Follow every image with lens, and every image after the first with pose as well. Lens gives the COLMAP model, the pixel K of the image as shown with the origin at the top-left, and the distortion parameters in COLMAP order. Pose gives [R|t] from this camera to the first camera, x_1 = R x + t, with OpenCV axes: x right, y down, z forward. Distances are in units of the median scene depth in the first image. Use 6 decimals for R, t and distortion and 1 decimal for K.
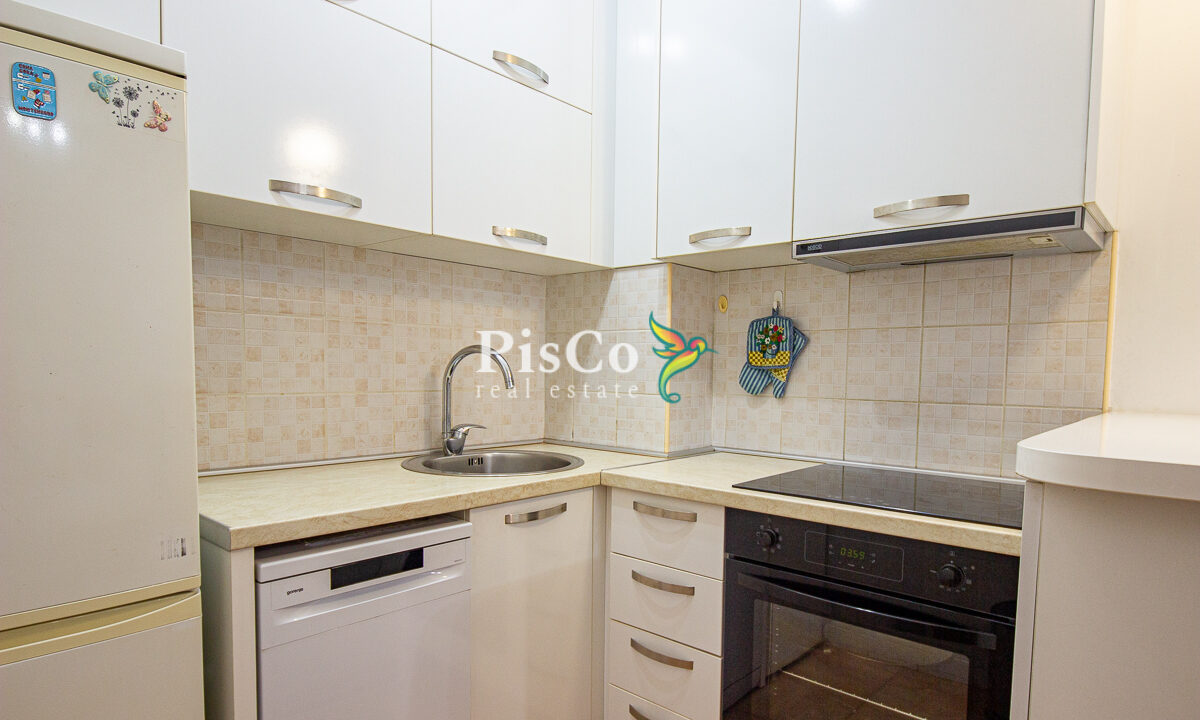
lens RADIAL K [[676.8, 0, 600.9], [0, 676.8, 411.8], [0, 0, 1]] dist [0.016104, -0.022996]
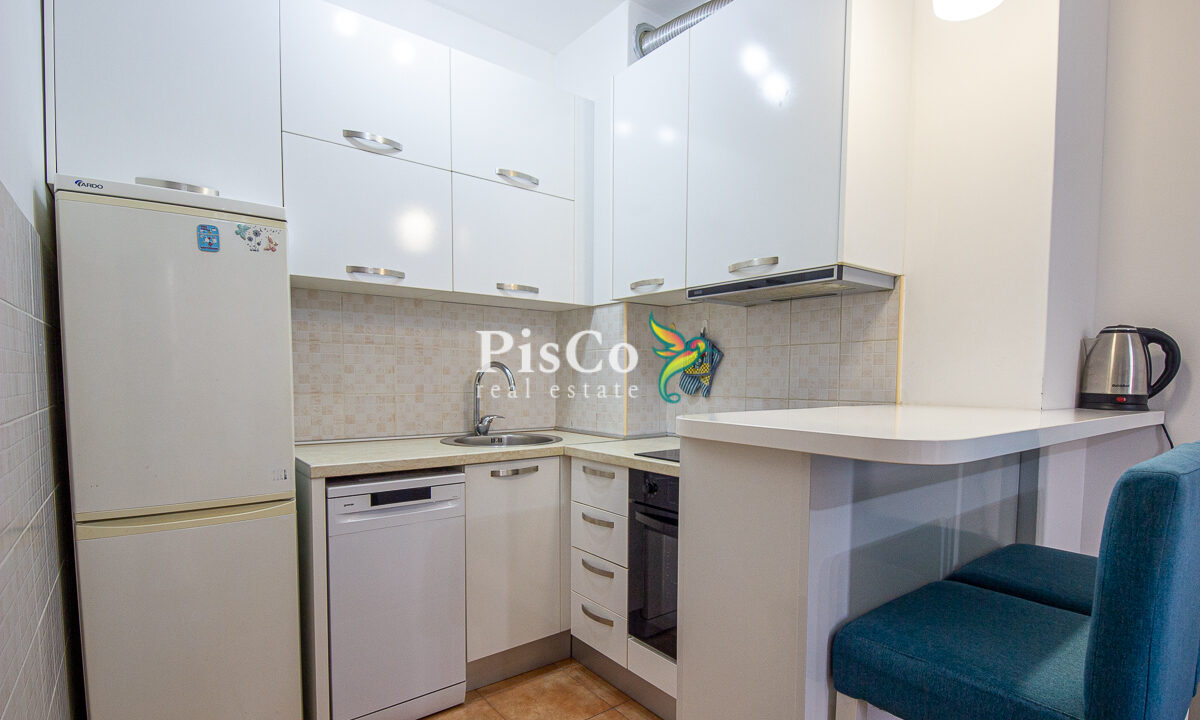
lens RADIAL K [[583.6, 0, 599.4], [0, 583.6, 411.2], [0, 0, 1]] dist [0.002745, 0.000275]
pose [[0.985293, 0.002814, -0.170852, 0.304937], [-0.004236, 0.999959, -0.007956, 0.022853], [0.170823, 0.008563, 0.985265, -0.256755]]
